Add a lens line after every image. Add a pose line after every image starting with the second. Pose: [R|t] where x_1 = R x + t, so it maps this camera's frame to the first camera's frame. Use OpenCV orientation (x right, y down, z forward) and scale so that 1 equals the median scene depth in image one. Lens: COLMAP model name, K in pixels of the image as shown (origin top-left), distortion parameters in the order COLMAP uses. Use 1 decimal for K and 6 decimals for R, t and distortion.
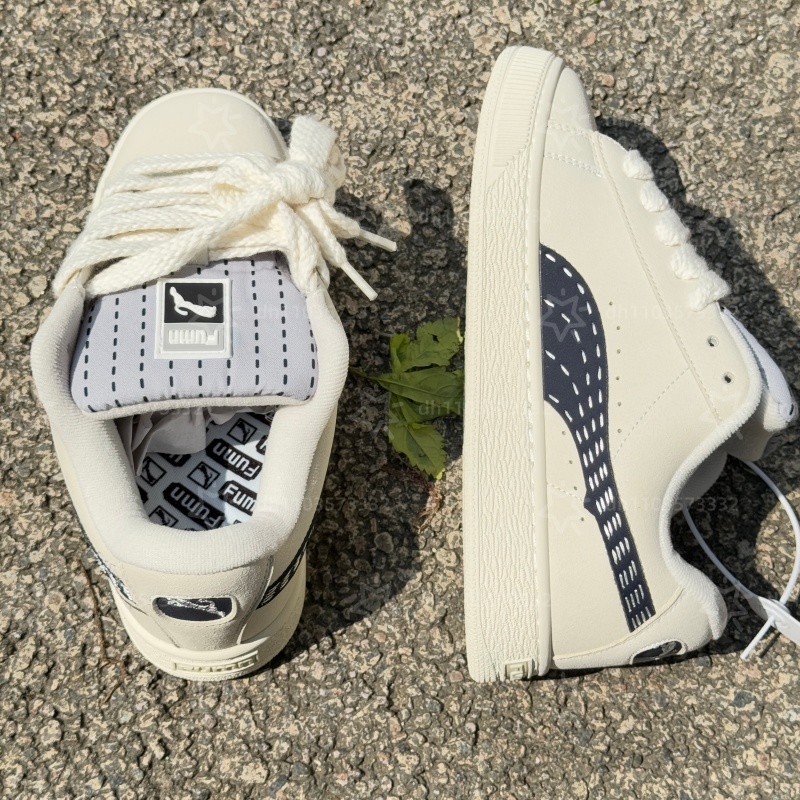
lens RADIAL K [[1518.3, 0, 391.0], [0, 1518.3, 385.1], [0, 0, 1]] dist [0.115349, 0.000000]
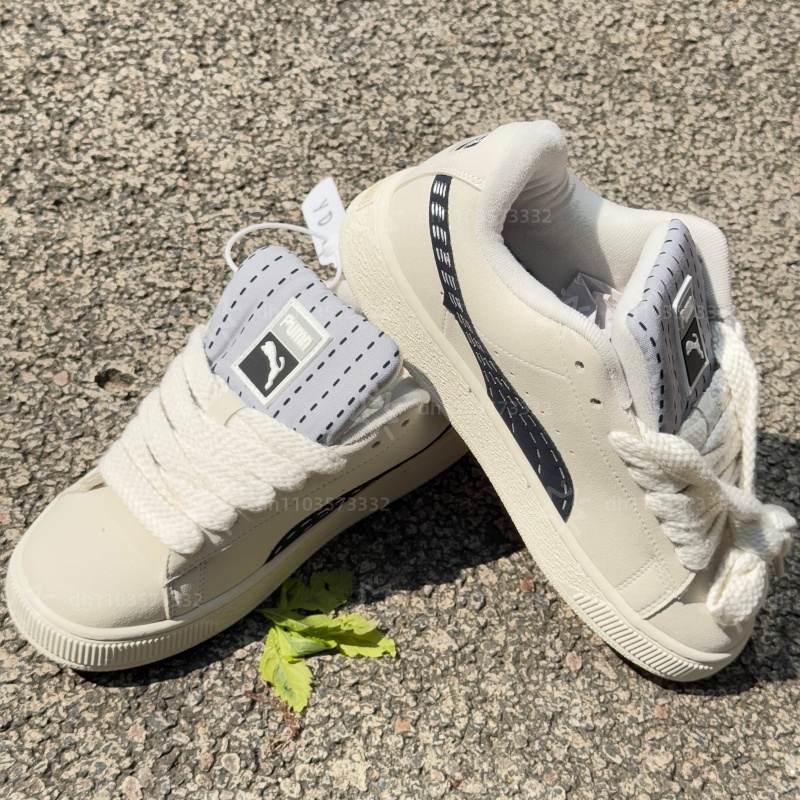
lens RADIAL K [[1518.3, 0, 392.6], [0, 1518.3, 397.0], [0, 0, 1]] dist [0.115349, 0.000000]
pose [[0.986831, 0.147625, -0.066111, 0.114655], [-0.161604, 0.917275, -0.363993, 0.204425], [0.006907, 0.369883, 0.929053, -0.003300]]
